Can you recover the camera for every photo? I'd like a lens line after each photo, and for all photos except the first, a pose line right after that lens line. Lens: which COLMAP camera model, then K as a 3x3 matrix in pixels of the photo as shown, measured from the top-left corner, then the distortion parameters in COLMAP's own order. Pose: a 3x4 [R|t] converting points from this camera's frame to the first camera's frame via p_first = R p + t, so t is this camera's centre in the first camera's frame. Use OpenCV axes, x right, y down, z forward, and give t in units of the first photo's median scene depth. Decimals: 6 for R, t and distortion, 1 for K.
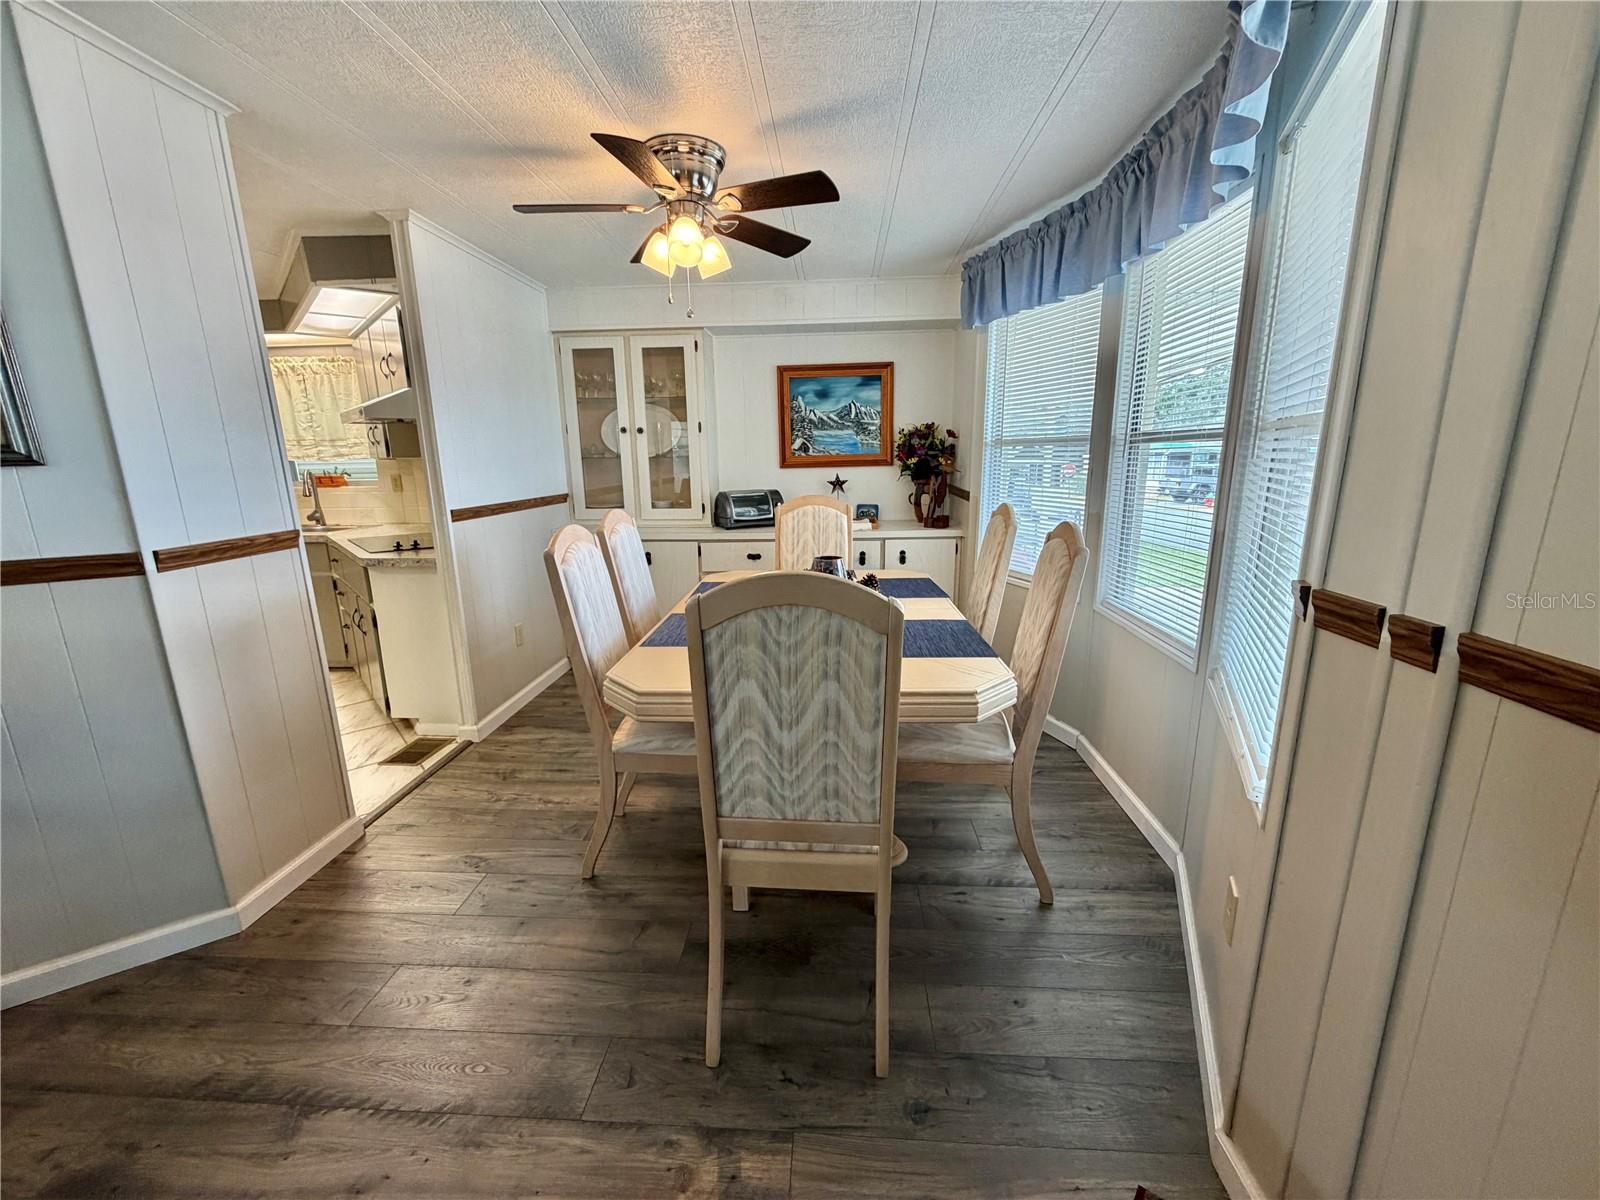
lens RADIAL K [[636.8, 0, 798.1], [0, 636.8, 601.4], [0, 0, 1]] dist [-0.000521, -0.000552]
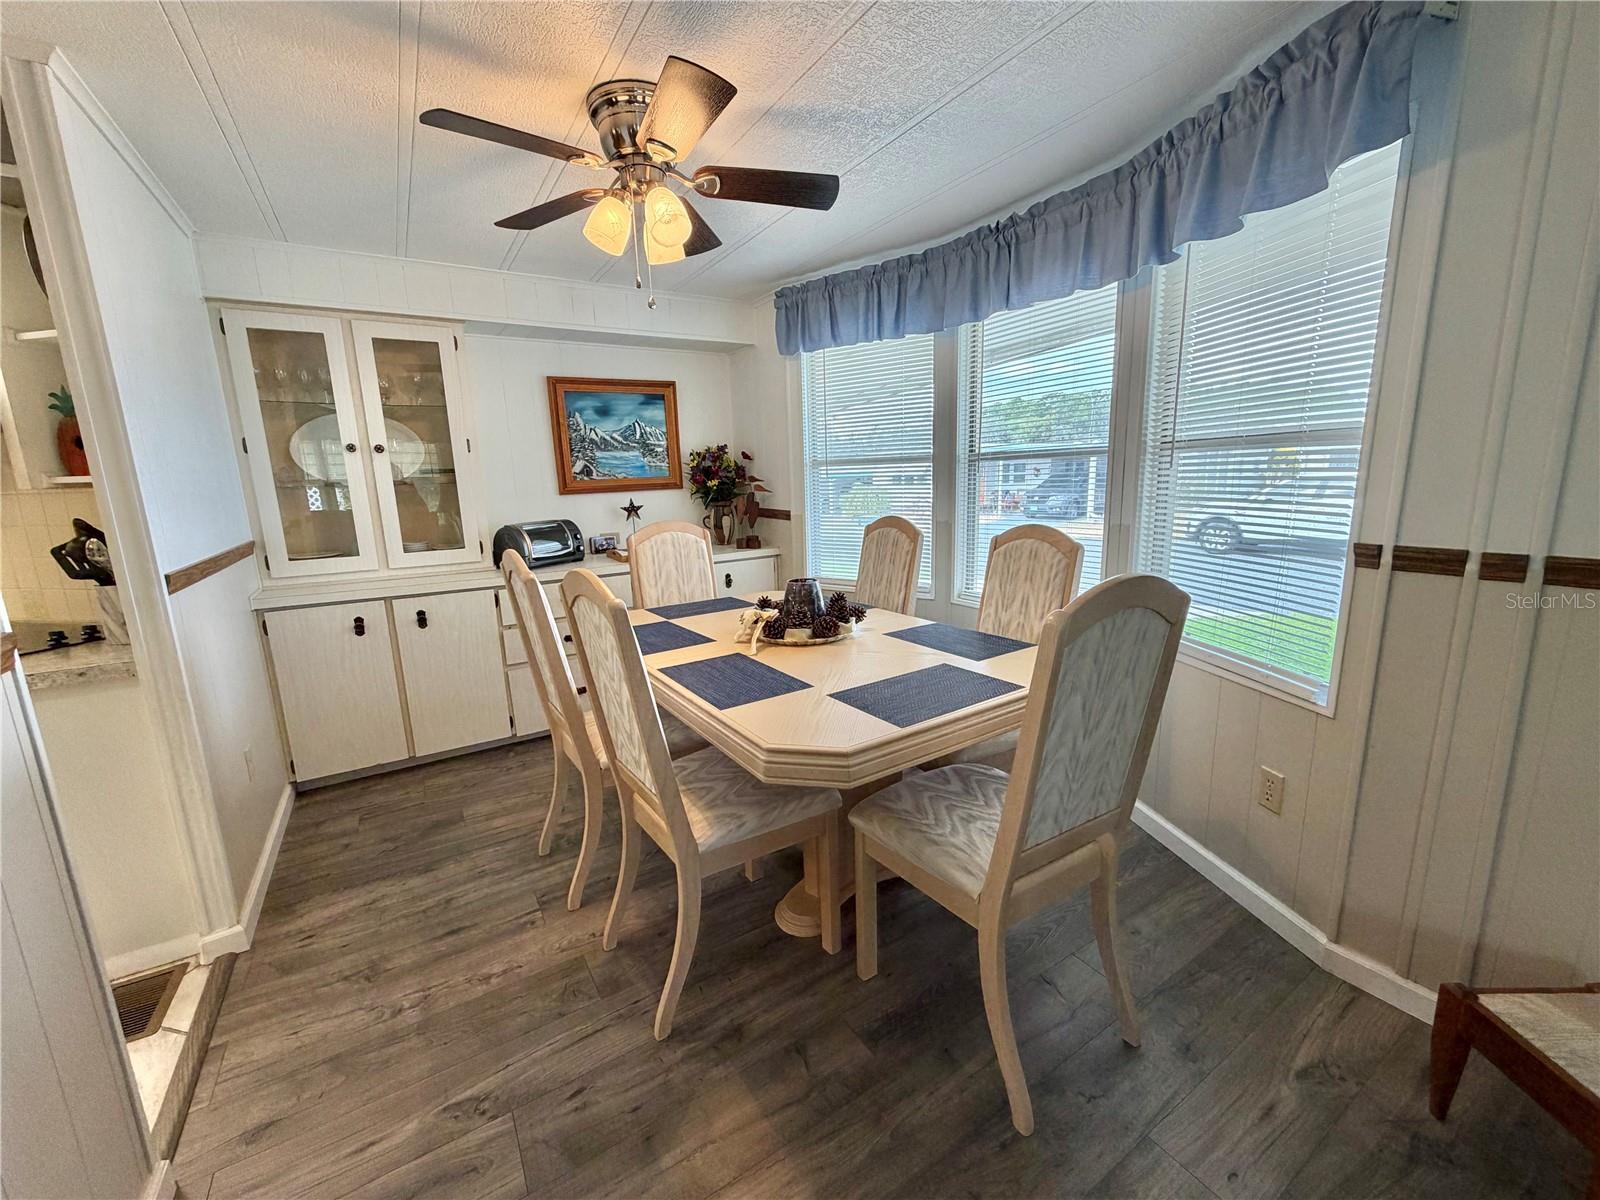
lens RADIAL K [[636.8, 0, 798.1], [0, 636.8, 601.4], [0, 0, 1]] dist [-0.000521, -0.000552]
pose [[0.812960, -0.123753, 0.569017, -0.293204], [0.148065, 0.988971, 0.003545, -0.024812], [-0.563180, 0.081370, 0.822318, 0.136504]]
